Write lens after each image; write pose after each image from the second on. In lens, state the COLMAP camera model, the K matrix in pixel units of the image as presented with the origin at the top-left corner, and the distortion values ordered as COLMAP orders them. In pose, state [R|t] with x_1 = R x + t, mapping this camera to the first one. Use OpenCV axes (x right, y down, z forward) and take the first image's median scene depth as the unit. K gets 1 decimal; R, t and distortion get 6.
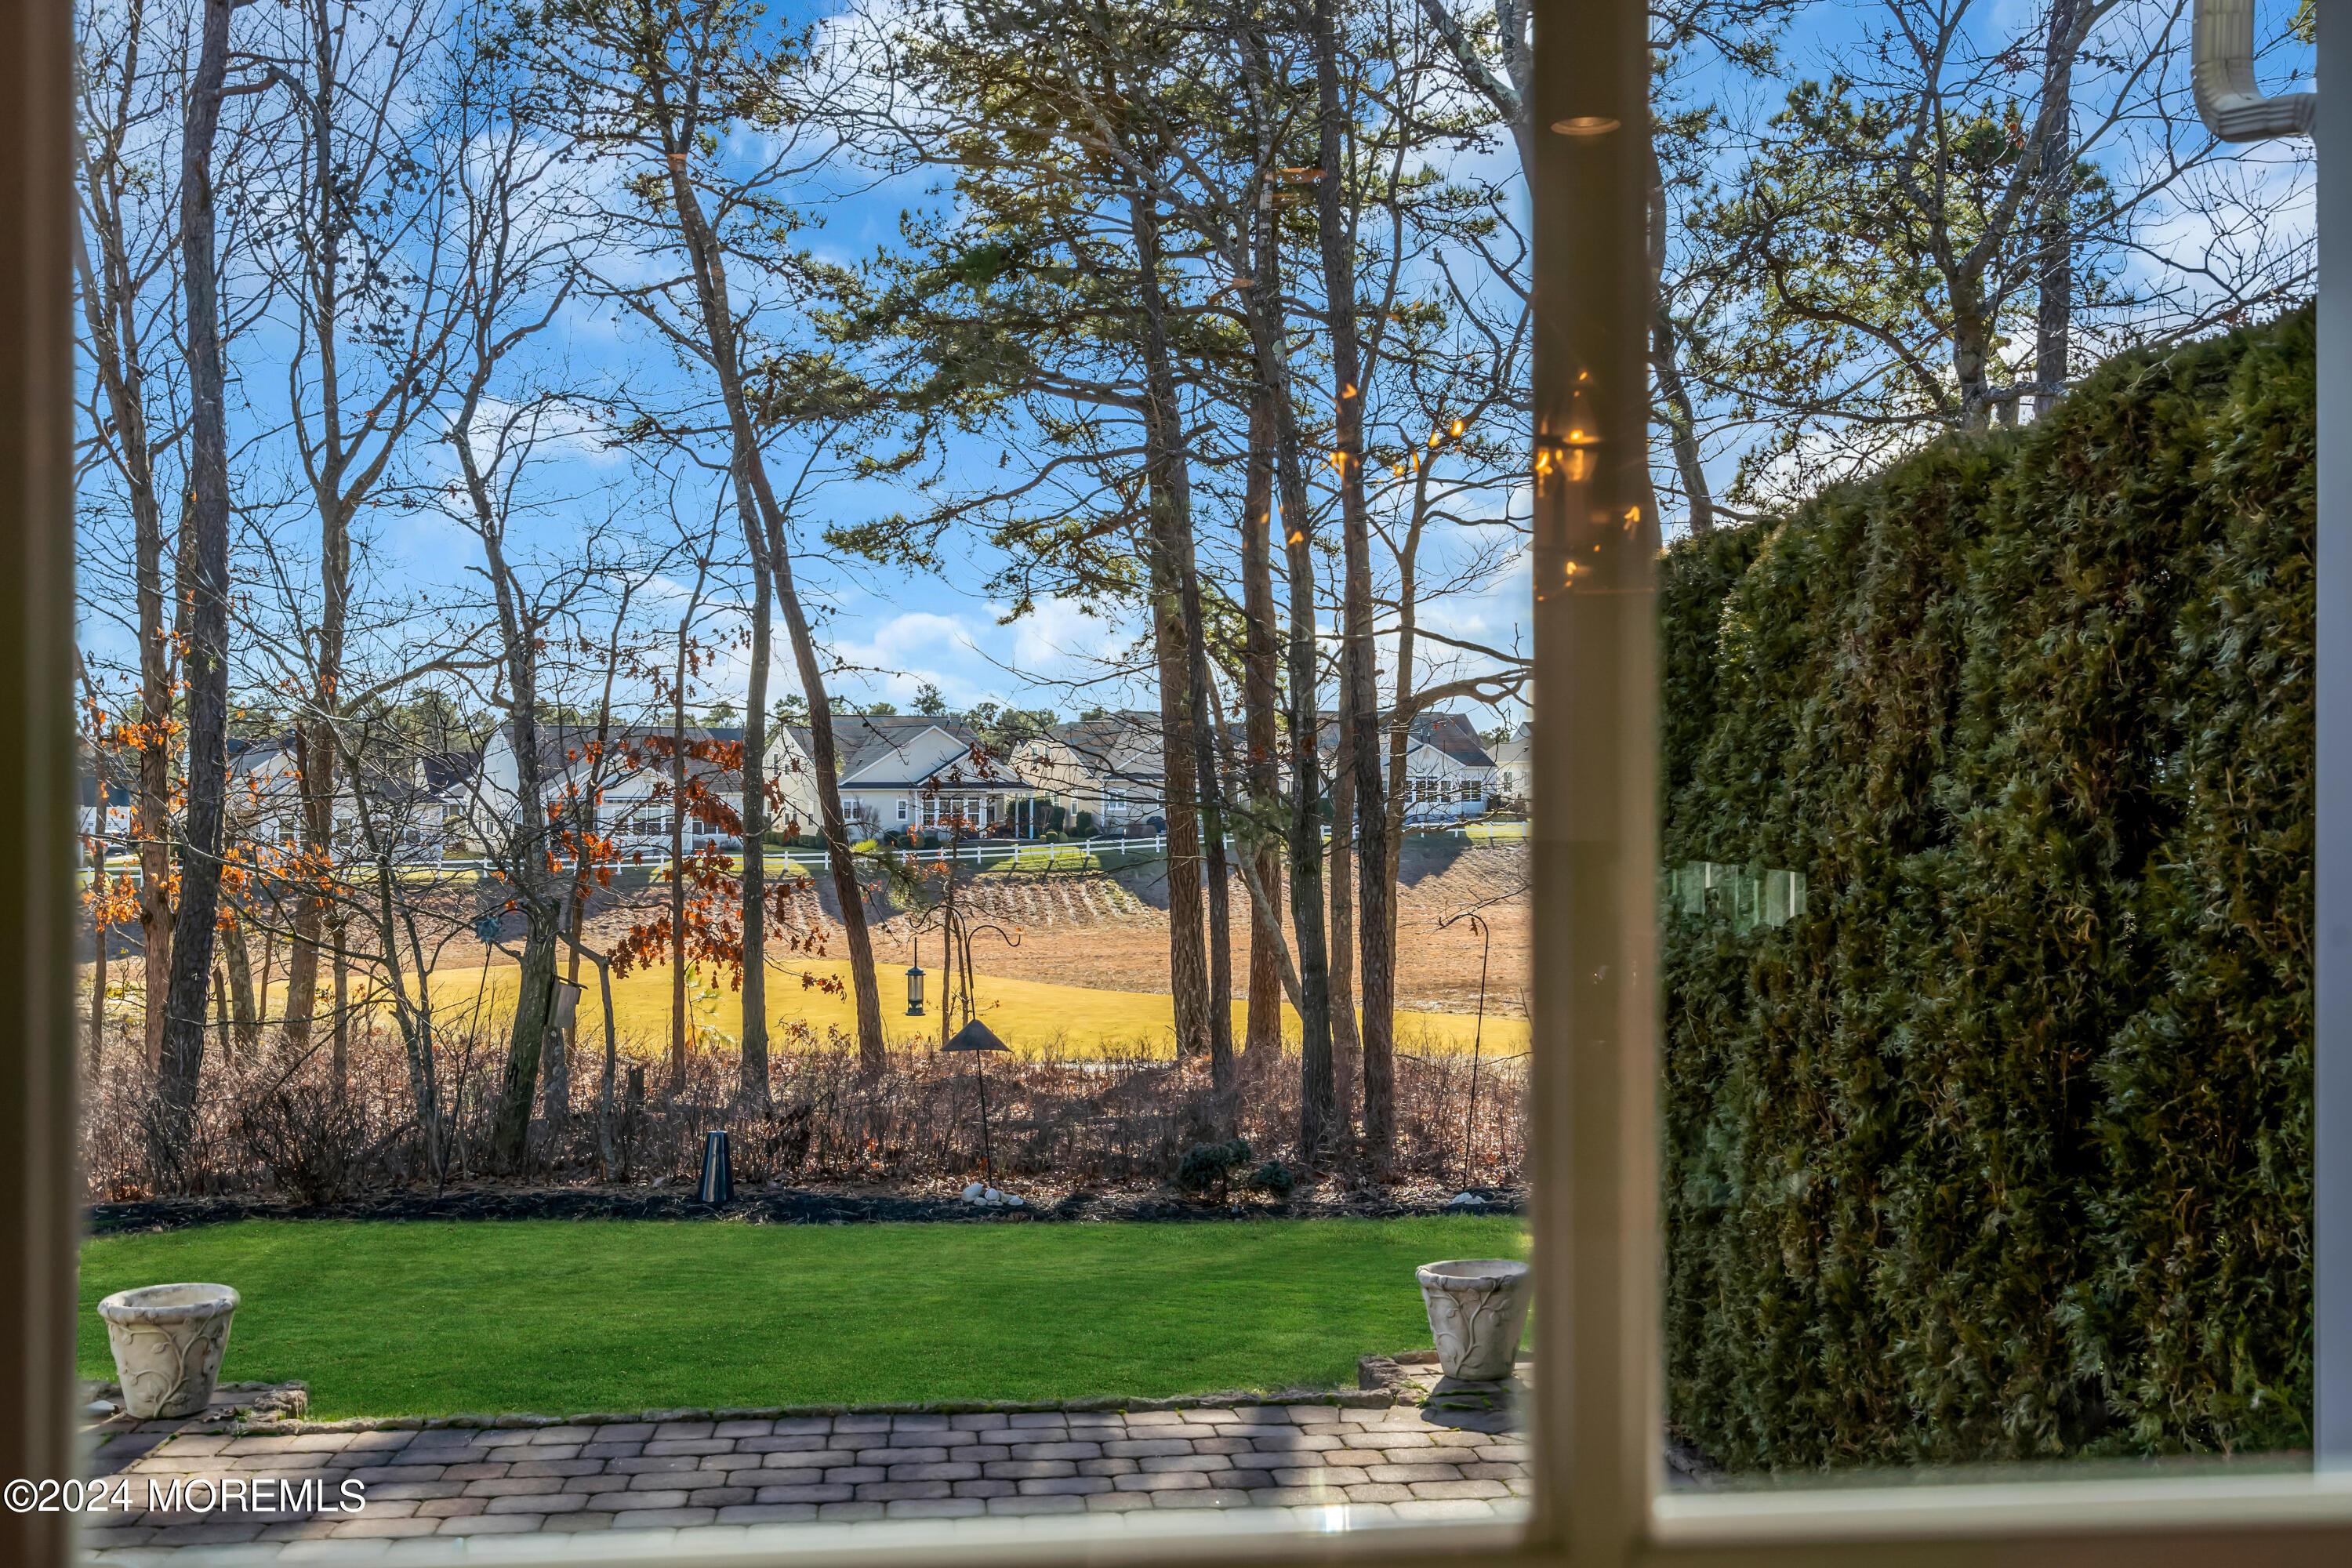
lens RADIAL K [[2336.9, 0, 1177.0], [0, 2336.9, 788.3], [0, 0, 1]] dist [0.084700, 0.000000]
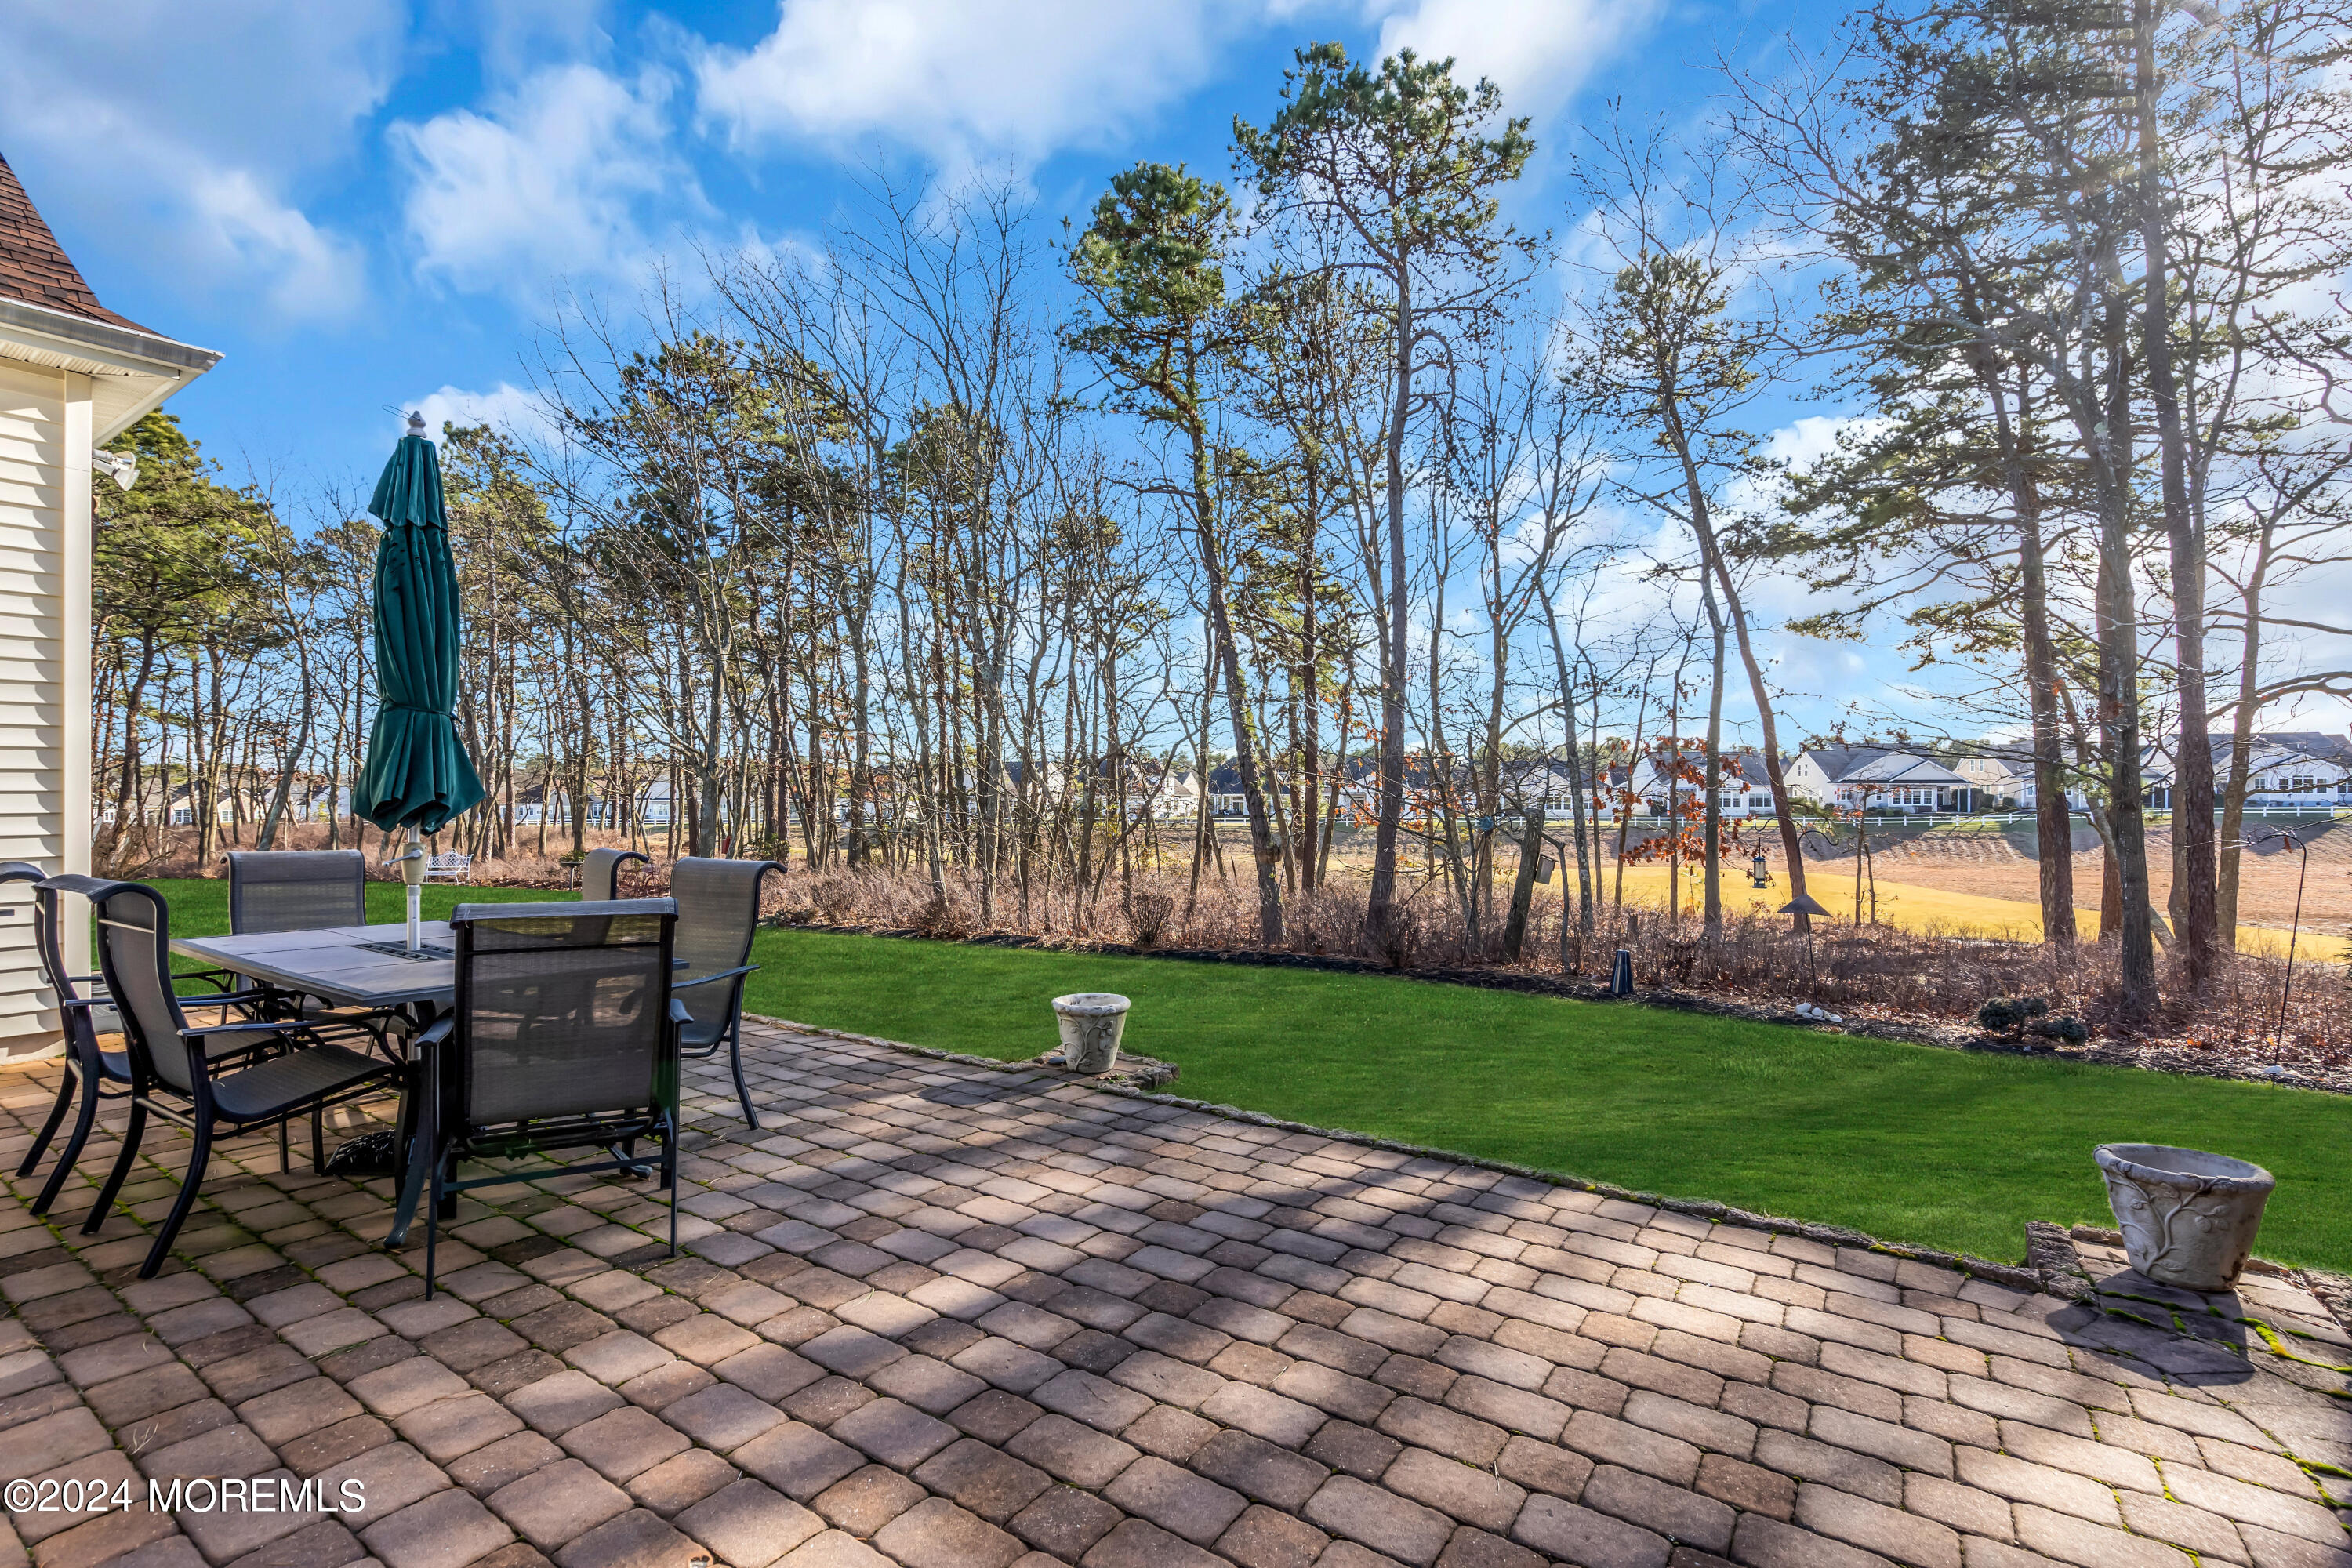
lens RADIAL K [[1062.2, 0, 1175.7], [0, 1062.2, 800.6], [0, 0, 1]] dist [-0.001932, 0.000446]
pose [[0.757824, 0.006256, -0.652429, 0.022460], [0.001488, 0.999935, 0.011316, 0.013365], [0.652457, -0.009547, 0.757766, 0.098005]]
